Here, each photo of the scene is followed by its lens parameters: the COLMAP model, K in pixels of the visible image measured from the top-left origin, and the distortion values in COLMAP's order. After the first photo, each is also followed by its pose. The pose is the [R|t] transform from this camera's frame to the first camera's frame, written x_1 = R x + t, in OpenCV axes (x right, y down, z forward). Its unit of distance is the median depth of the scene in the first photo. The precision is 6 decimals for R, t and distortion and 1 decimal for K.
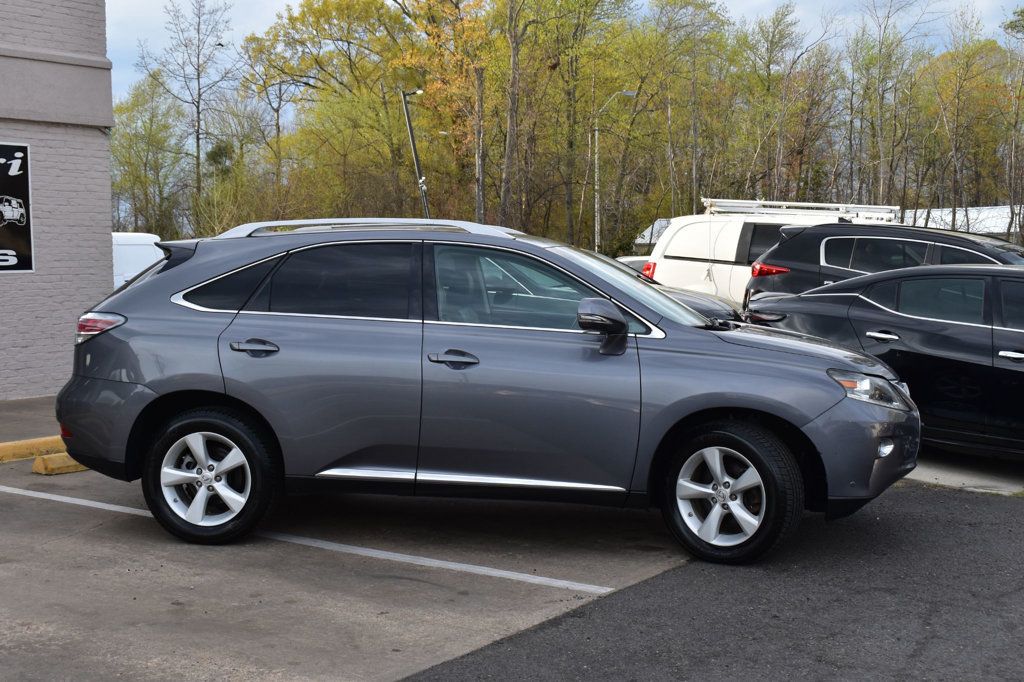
lens RADIAL K [[1359.4, 0, 512.0], [0, 1359.4, 341.0], [0, 0, 1]] dist [-0.020402, 0.016303]
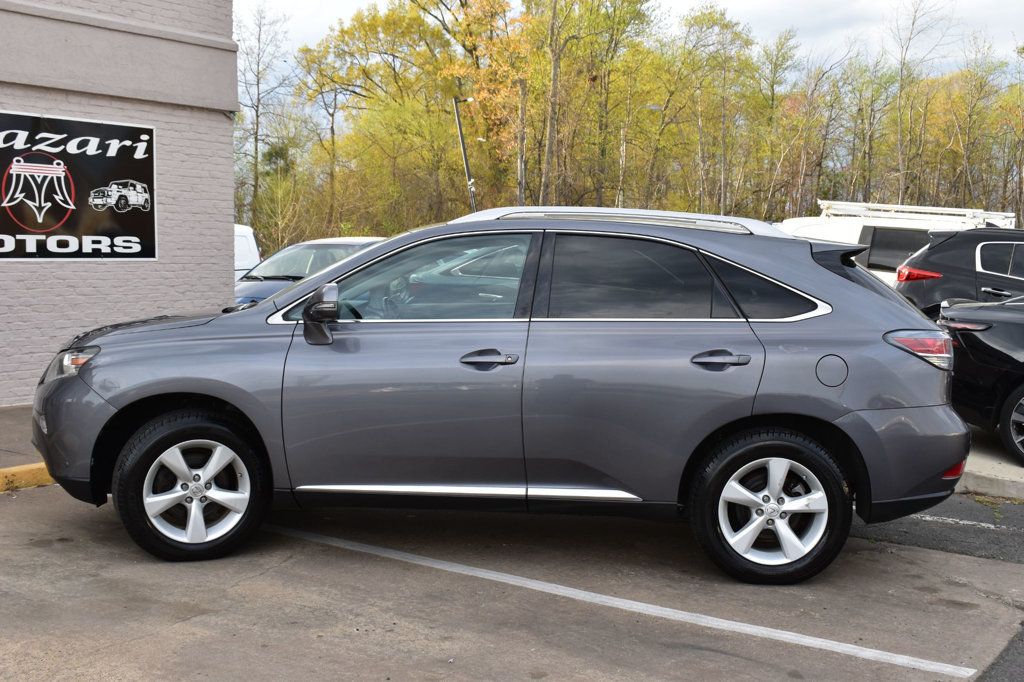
lens RADIAL K [[1225.1, 0, 512.0], [0, 1225.1, 341.0], [0, 0, 1]] dist [-0.016771, -0.020256]
pose [[0.999745, 0.021891, -0.005522, -0.077509], [-0.021850, 0.999734, 0.007377, -0.004571], [0.005682, -0.007254, 0.999958, 0.110410]]
